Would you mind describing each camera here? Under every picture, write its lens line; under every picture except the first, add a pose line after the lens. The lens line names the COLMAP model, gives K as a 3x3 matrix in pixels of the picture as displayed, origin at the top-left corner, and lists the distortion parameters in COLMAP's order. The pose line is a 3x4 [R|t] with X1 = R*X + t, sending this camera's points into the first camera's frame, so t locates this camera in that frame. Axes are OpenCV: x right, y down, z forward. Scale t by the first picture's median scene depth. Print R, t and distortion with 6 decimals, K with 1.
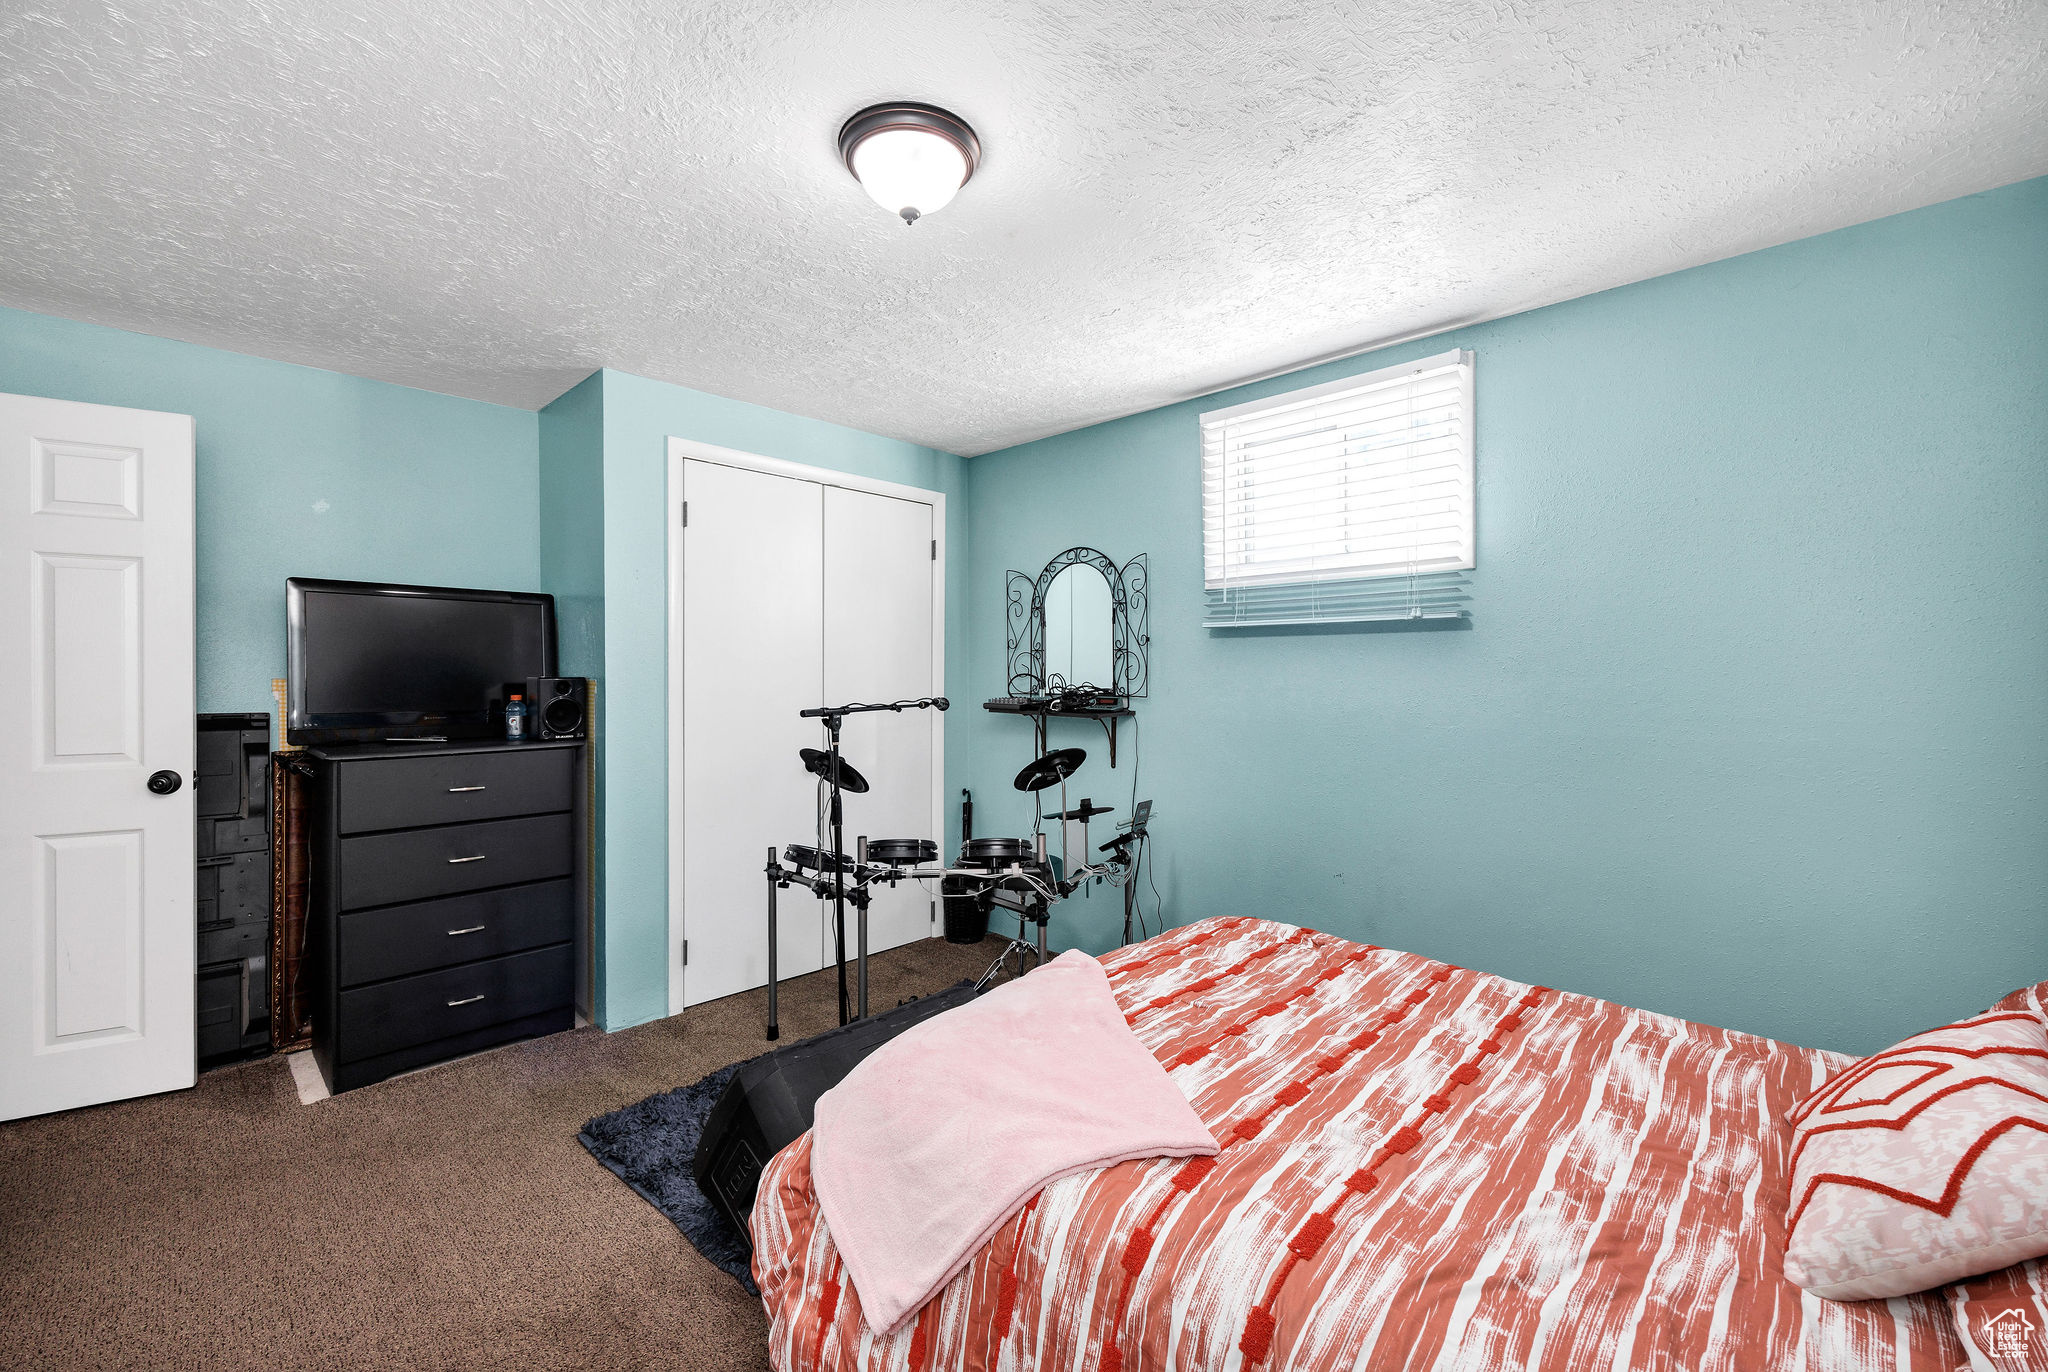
lens RADIAL K [[844.3, 0, 1014.6], [0, 844.3, 679.1], [0, 0, 1]] dist [-0.000315, -0.000039]
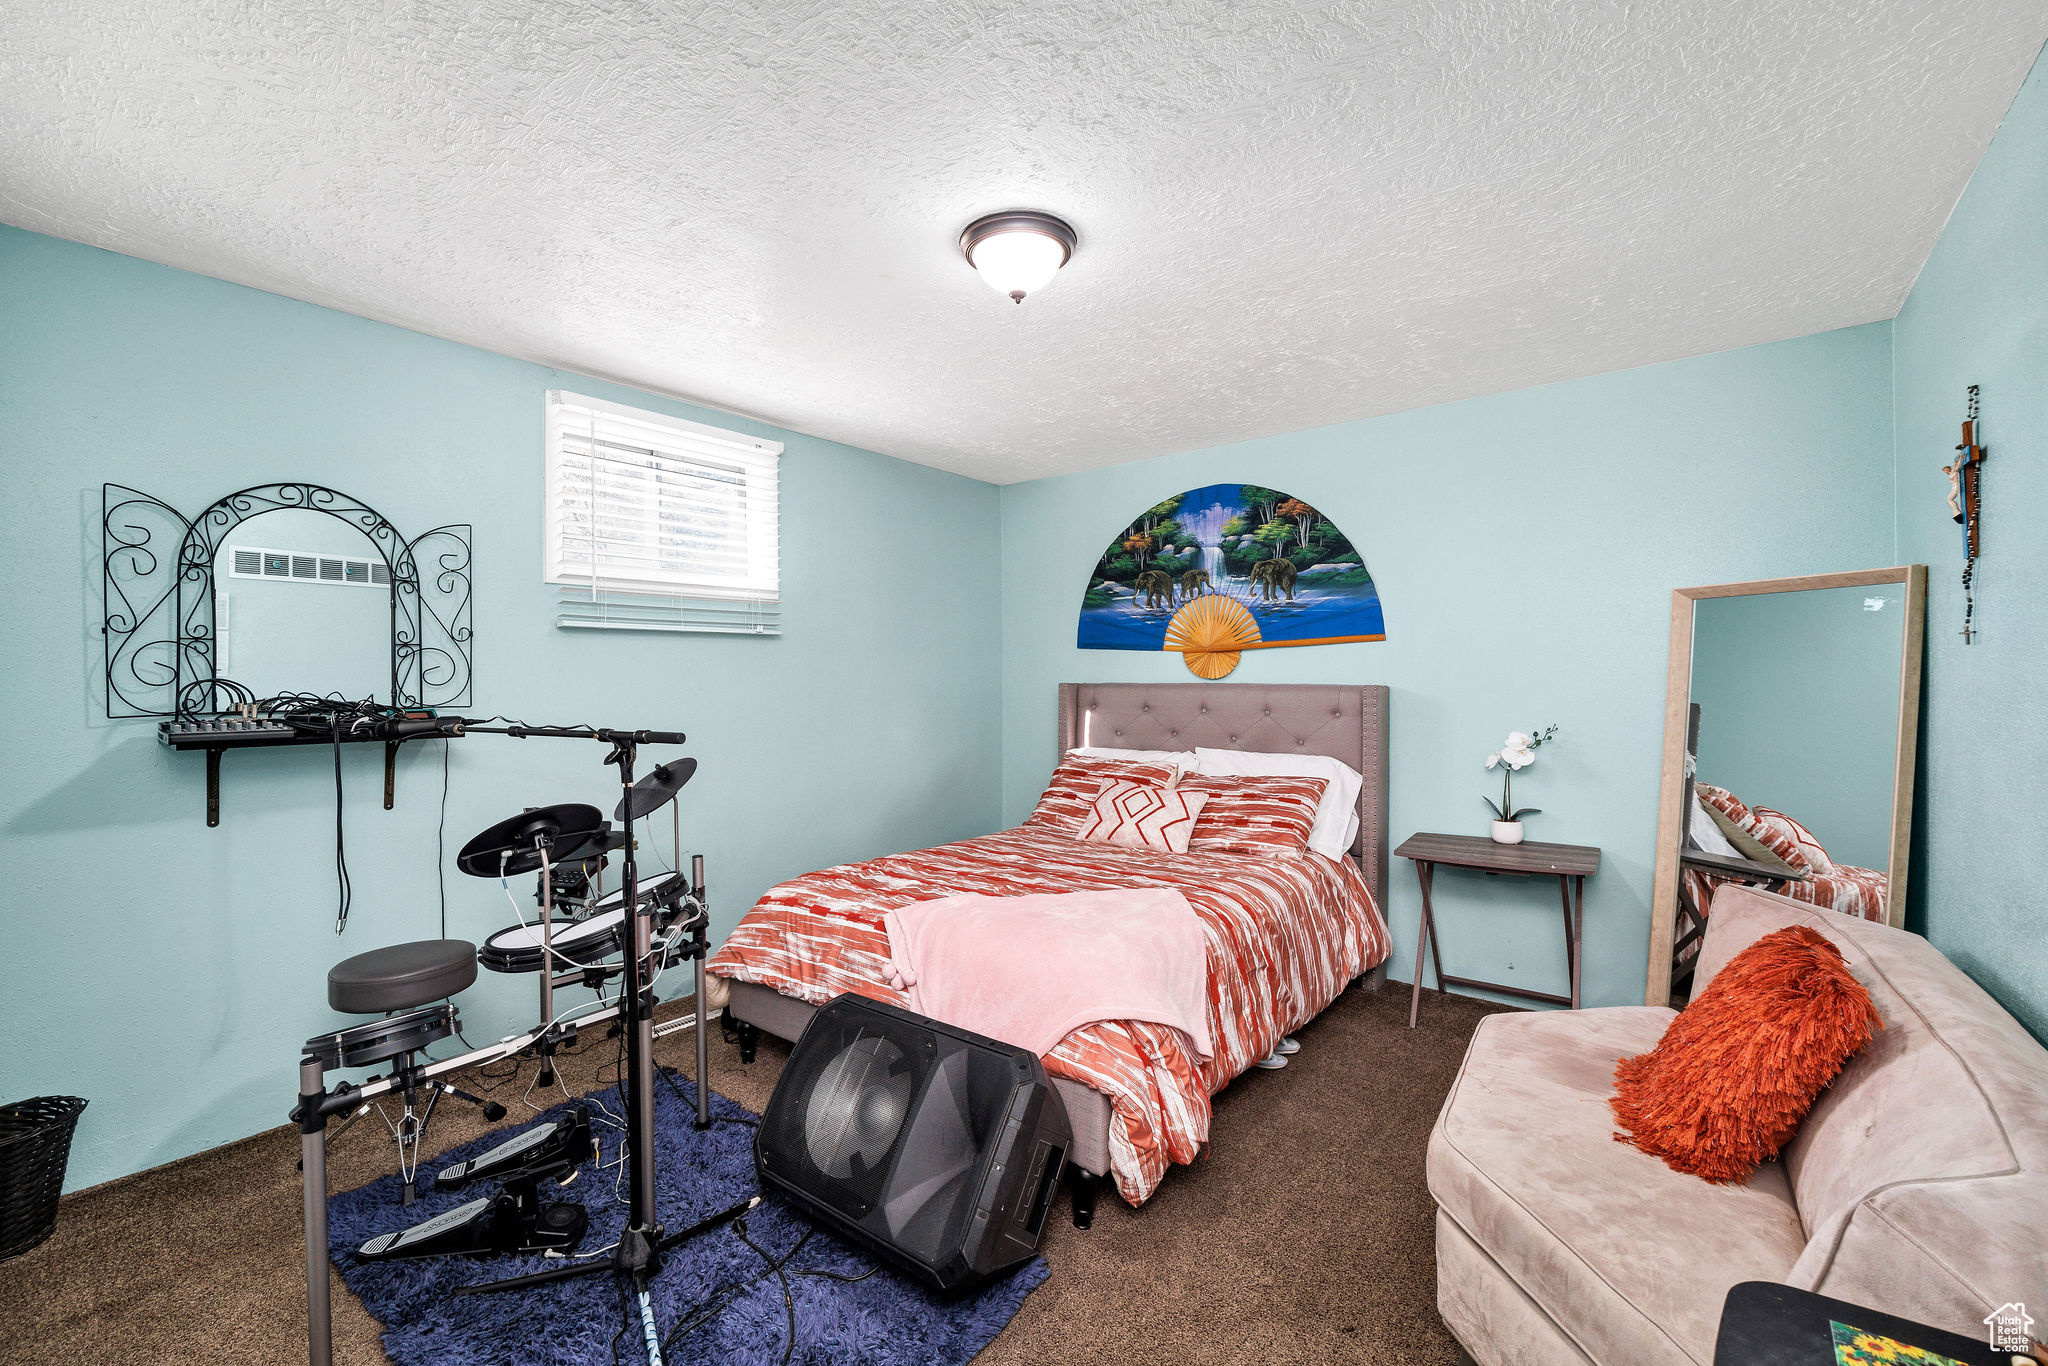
lens RADIAL K [[844.3, 0, 1014.6], [0, 844.3, 676.1], [0, 0, 1]] dist [-0.000315, -0.000039]
pose [[-0.070226, -0.004081, 0.997523, -0.632536], [0.007028, 0.999965, 0.004586, -0.007619], [-0.997506, 0.007332, -0.070195, 0.521758]]
